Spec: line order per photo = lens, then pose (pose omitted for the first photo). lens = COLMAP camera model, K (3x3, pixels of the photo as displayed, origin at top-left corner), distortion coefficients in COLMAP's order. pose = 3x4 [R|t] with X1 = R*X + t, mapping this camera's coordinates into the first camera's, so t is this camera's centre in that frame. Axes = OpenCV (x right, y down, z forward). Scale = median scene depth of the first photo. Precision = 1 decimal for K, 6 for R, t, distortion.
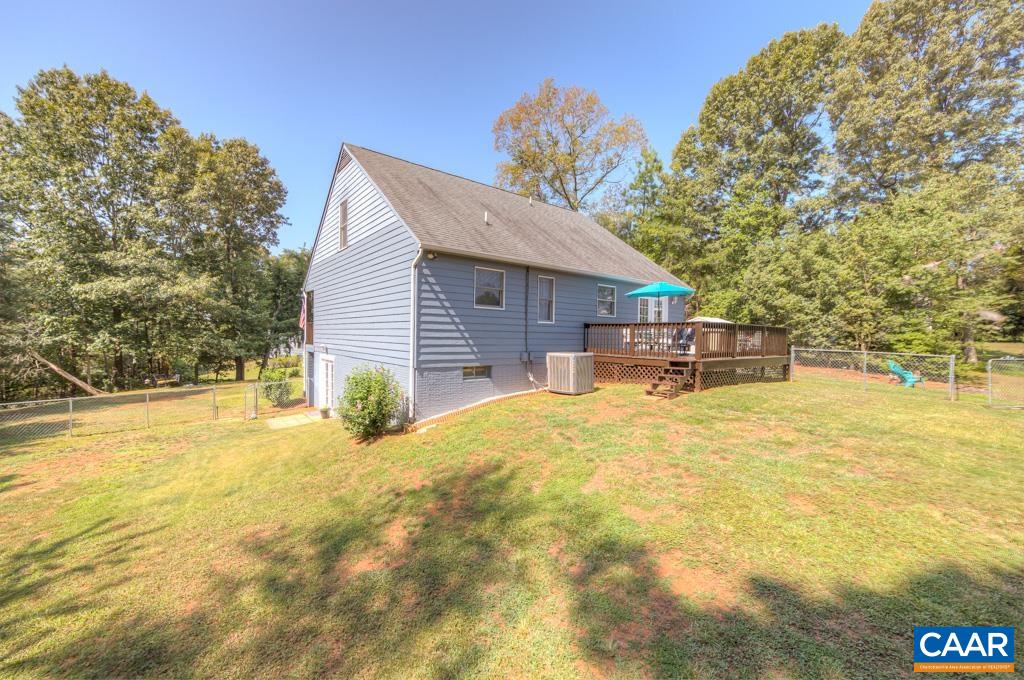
lens RADIAL K [[405.8, 0, 514.1], [0, 405.8, 338.7], [0, 0, 1]] dist [-0.006895, 0.000965]
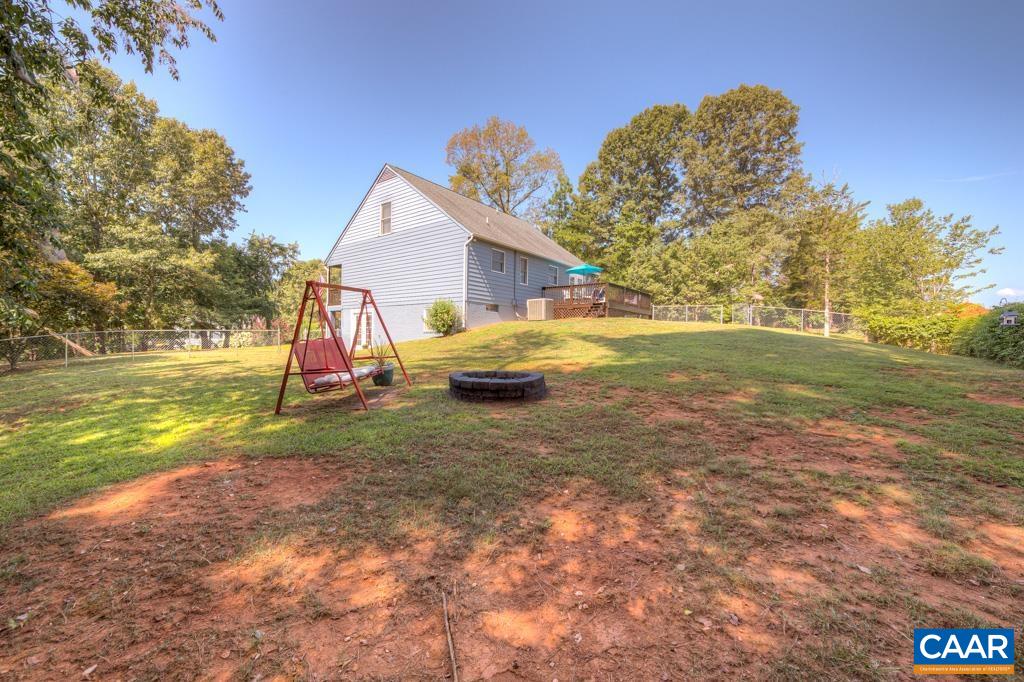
lens RADIAL K [[405.8, 0, 512.4], [0, 405.8, 342.3], [0, 0, 1]] dist [-0.006895, 0.000965]
pose [[0.972062, -0.000883, 0.234721, -0.165309], [0.000608, 0.999999, 0.001244, 0.090640], [-0.234722, -0.001067, 0.972062, -0.292867]]
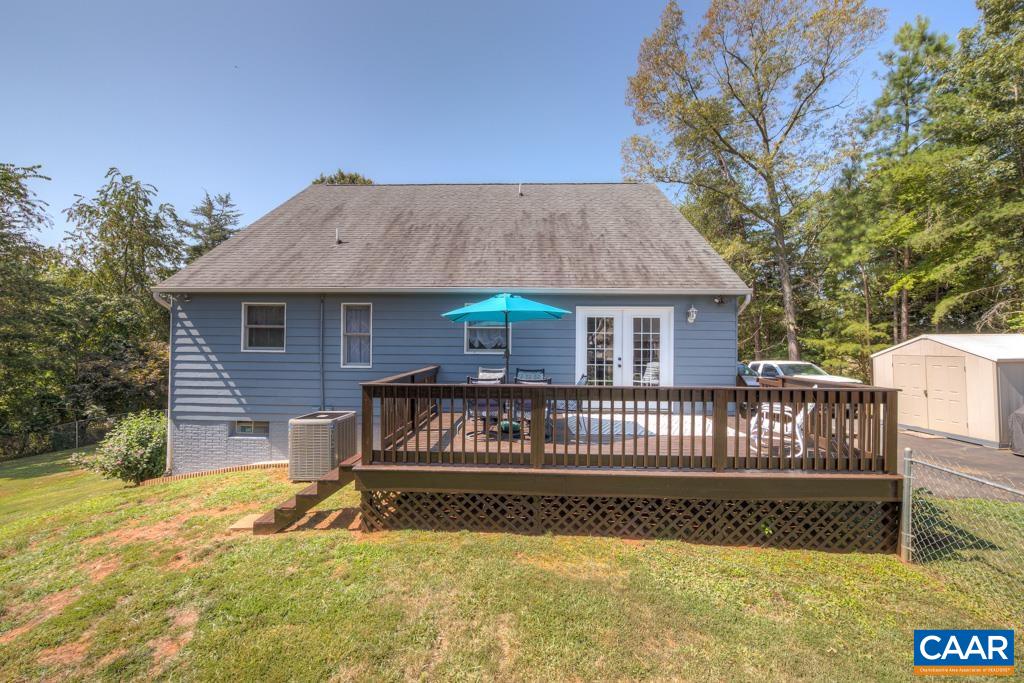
lens RADIAL K [[405.8, 0, 514.1], [0, 405.8, 340.9], [0, 0, 1]] dist [-0.006895, 0.000965]
pose [[0.754152, -0.012529, -0.656580, 0.338493], [0.000651, 0.999832, -0.018331, -0.031866], [0.656699, 0.013397, 0.754033, 0.284811]]
